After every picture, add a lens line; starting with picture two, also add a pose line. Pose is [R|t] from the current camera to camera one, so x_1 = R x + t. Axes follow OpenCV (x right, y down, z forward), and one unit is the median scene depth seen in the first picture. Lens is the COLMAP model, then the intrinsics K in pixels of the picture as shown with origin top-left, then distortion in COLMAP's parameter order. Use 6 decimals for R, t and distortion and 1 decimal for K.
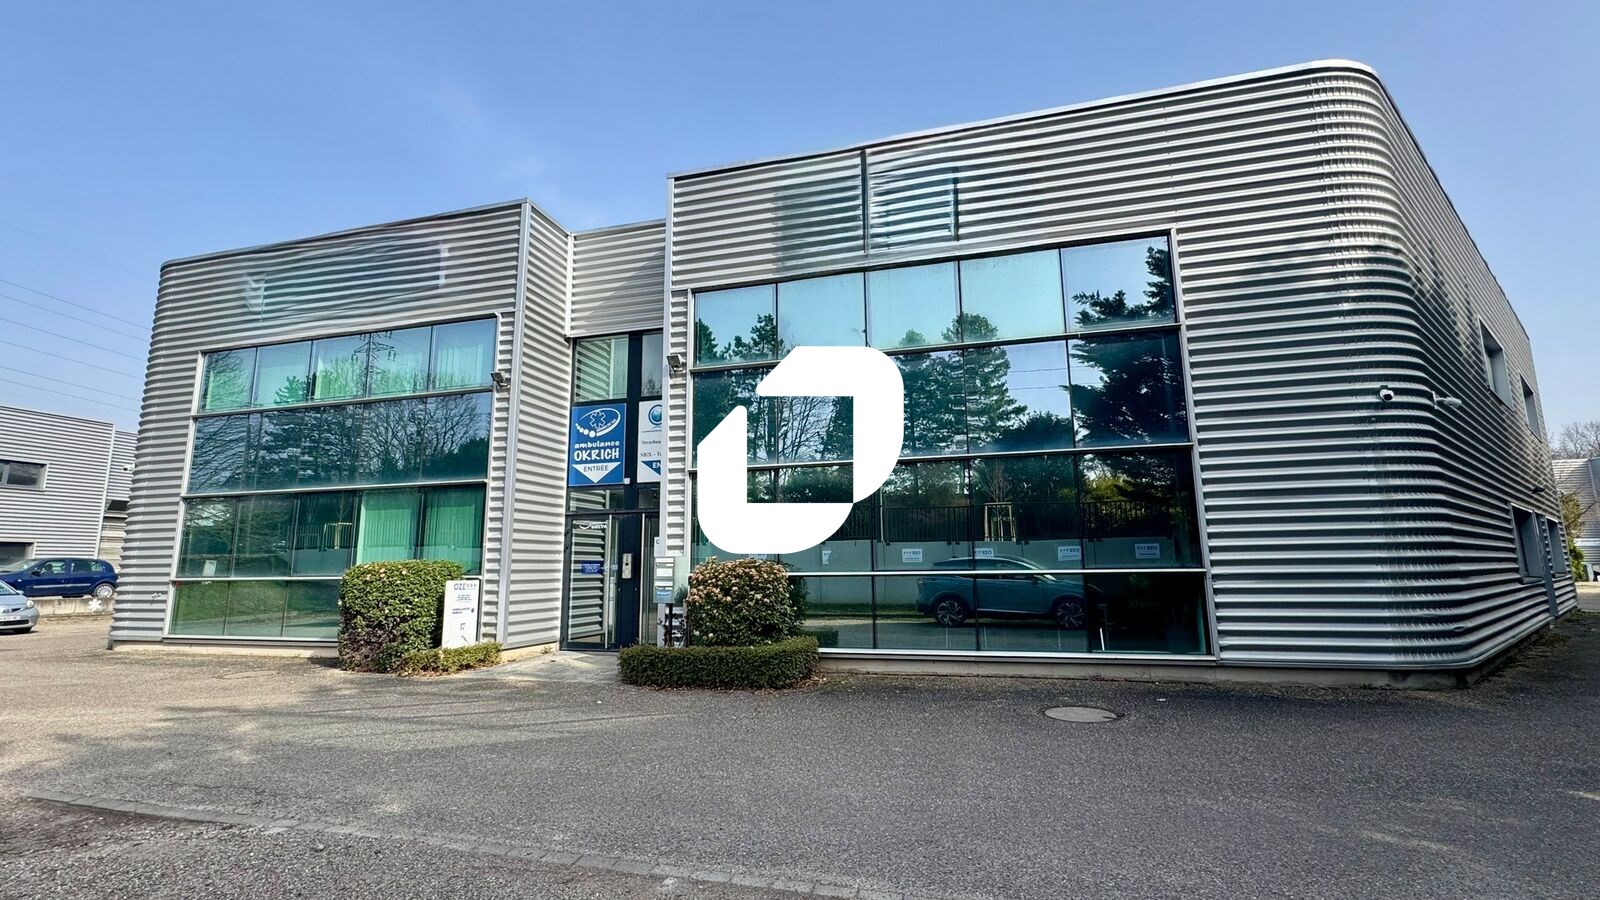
lens RADIAL K [[713.4, 0, 799.4], [0, 713.4, 450.1], [0, 0, 1]] dist [-0.004842, 0.000777]
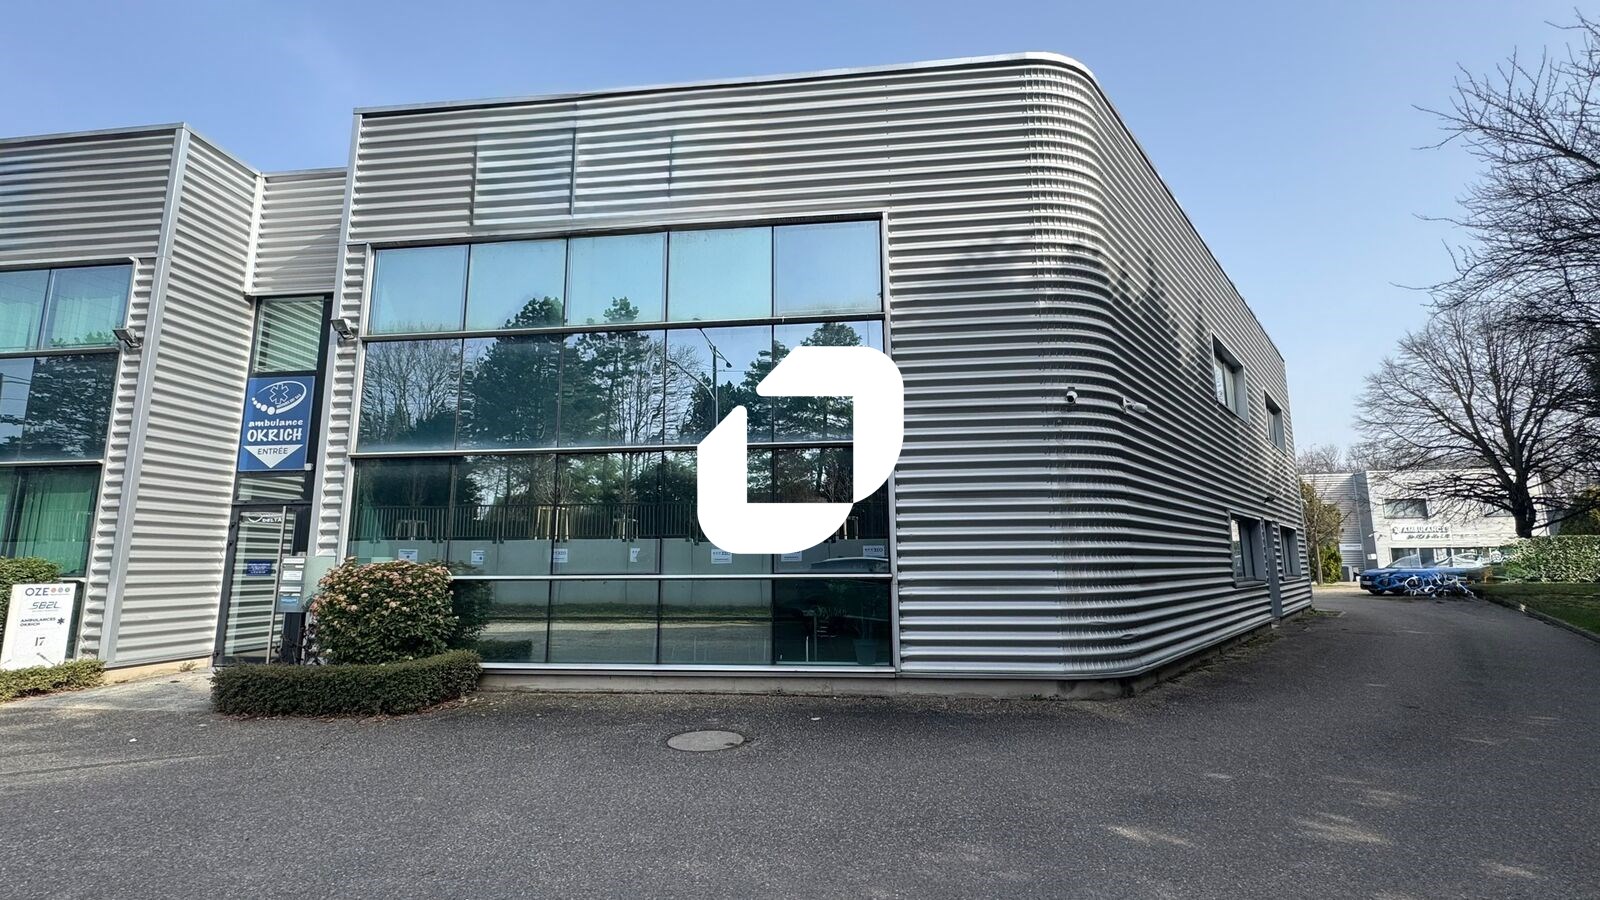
lens RADIAL K [[713.4, 0, 801.7], [0, 713.4, 449.3], [0, 0, 1]] dist [-0.004842, 0.000777]
pose [[0.986370, 0.030920, 0.161612, 0.255330], [-0.031271, 0.999511, -0.000371, 0.005351], [-0.161544, -0.004687, 0.986854, 0.080136]]
